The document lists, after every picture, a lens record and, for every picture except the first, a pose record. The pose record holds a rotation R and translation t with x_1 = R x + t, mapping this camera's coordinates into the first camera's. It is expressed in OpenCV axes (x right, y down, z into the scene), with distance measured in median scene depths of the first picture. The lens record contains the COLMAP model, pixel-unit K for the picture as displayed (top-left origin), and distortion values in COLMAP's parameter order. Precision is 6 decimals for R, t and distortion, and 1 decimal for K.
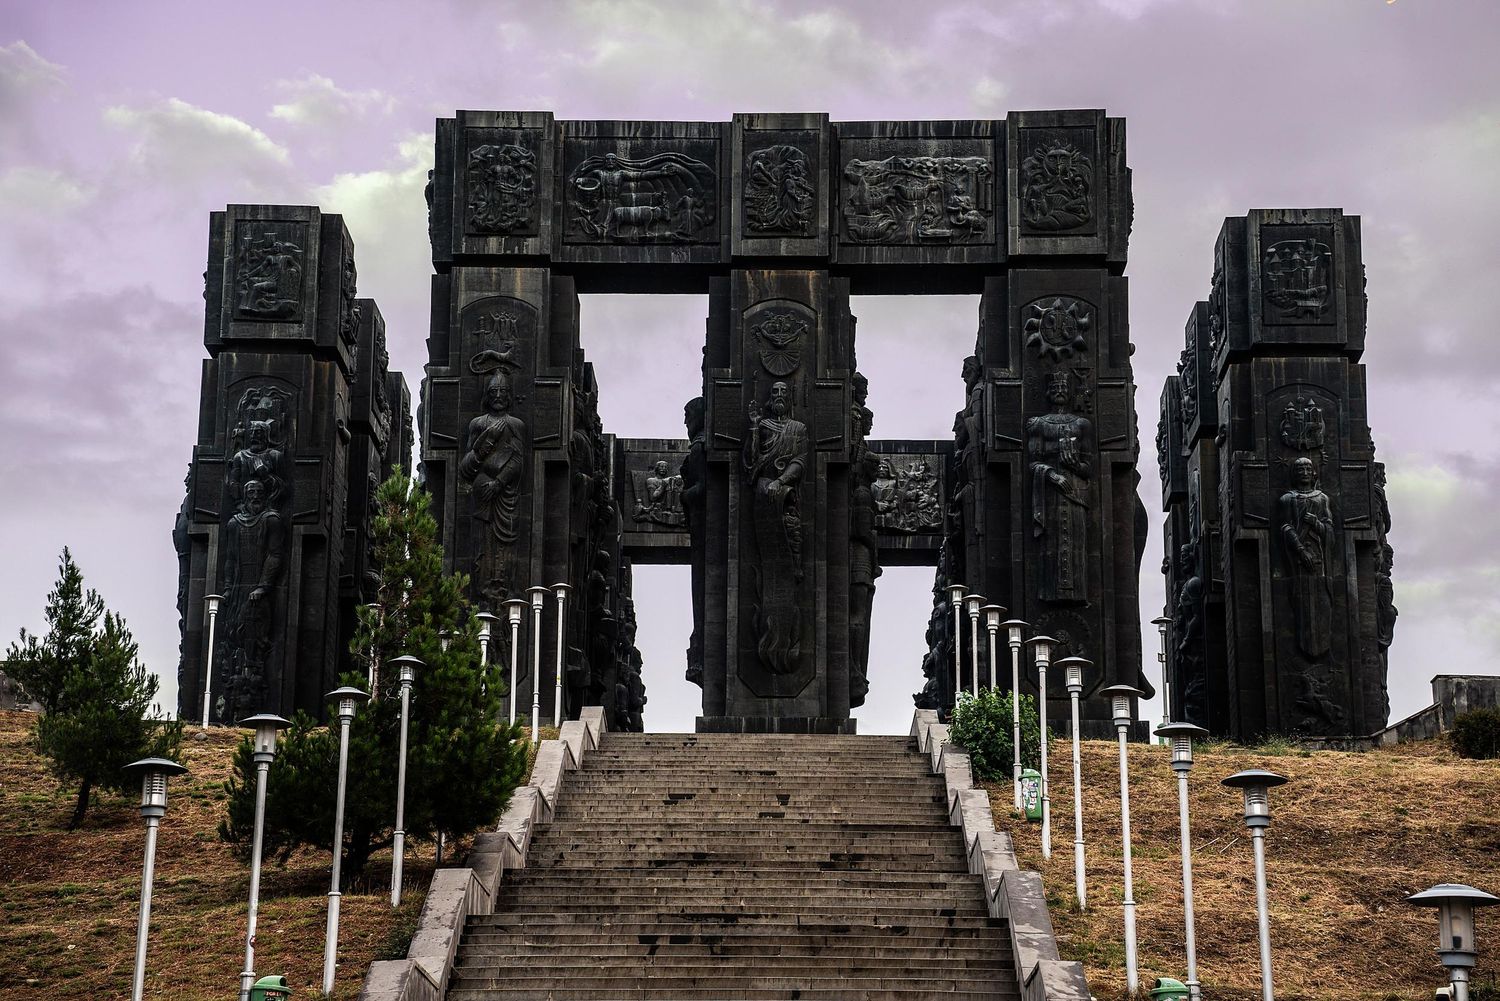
lens RADIAL K [[3081.4, 0, 750.0], [0, 3081.4, 500.5], [0, 0, 1]] dist [0.342629, 2.667961]
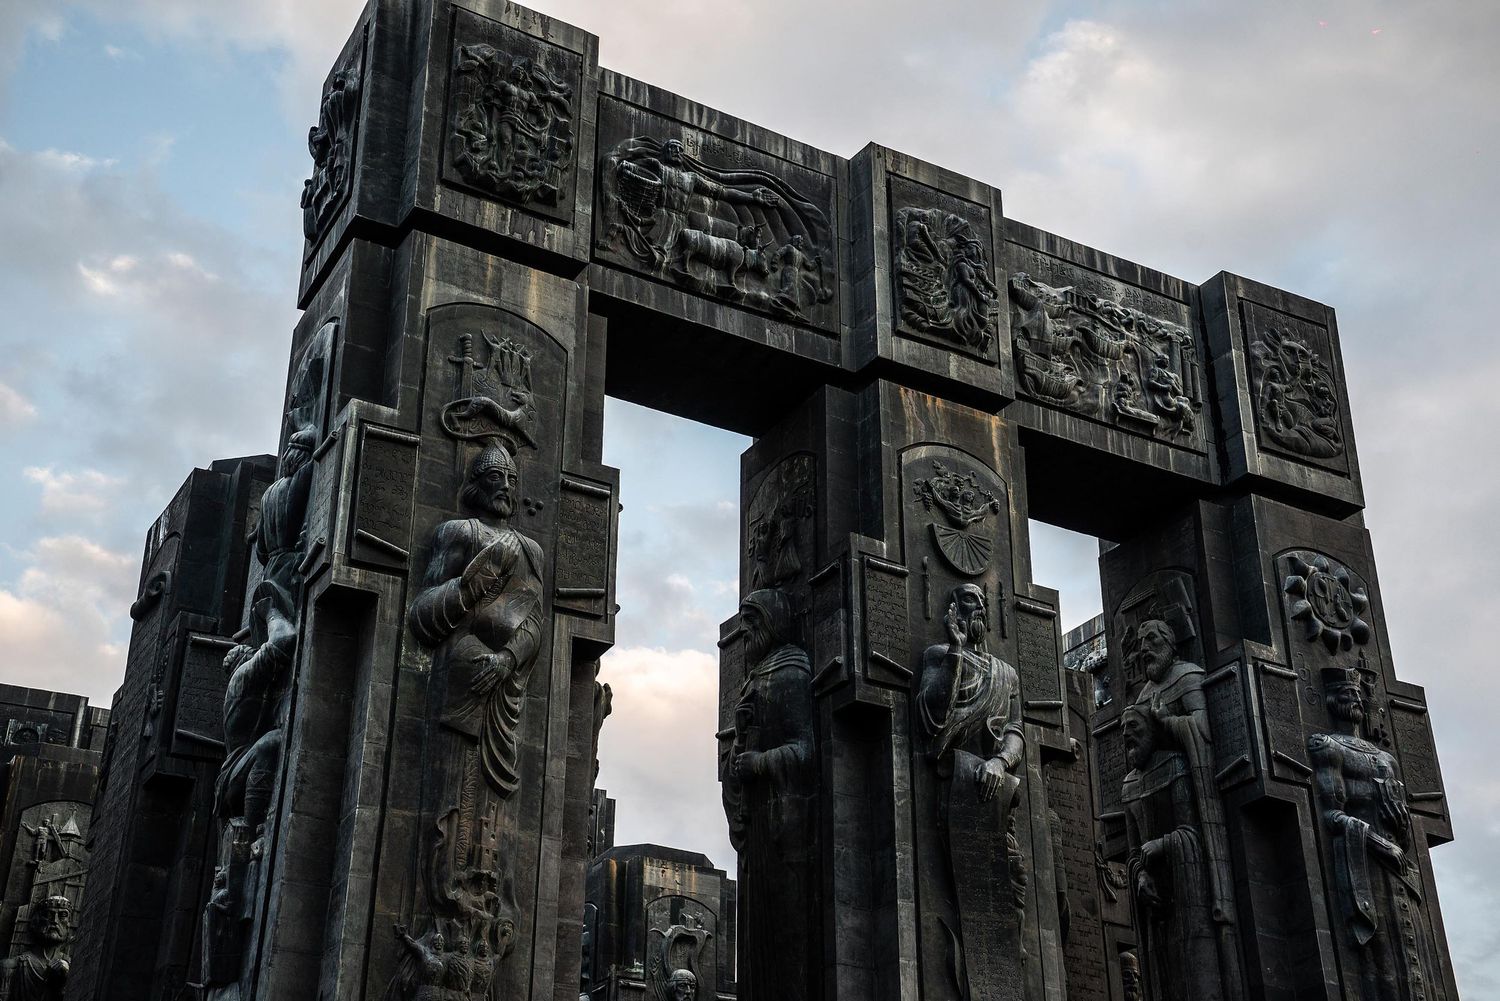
lens RADIAL K [[1959.8, 0, 750.0], [0, 1959.8, 500.5], [0, 0, 1]] dist [0.176433, 0.022504]
pose [[0.860899, 0.233686, 0.451933, -0.183191], [-0.136027, 0.961659, -0.238134, 0.035438], [-0.490254, 0.143535, 0.859679, 0.703982]]
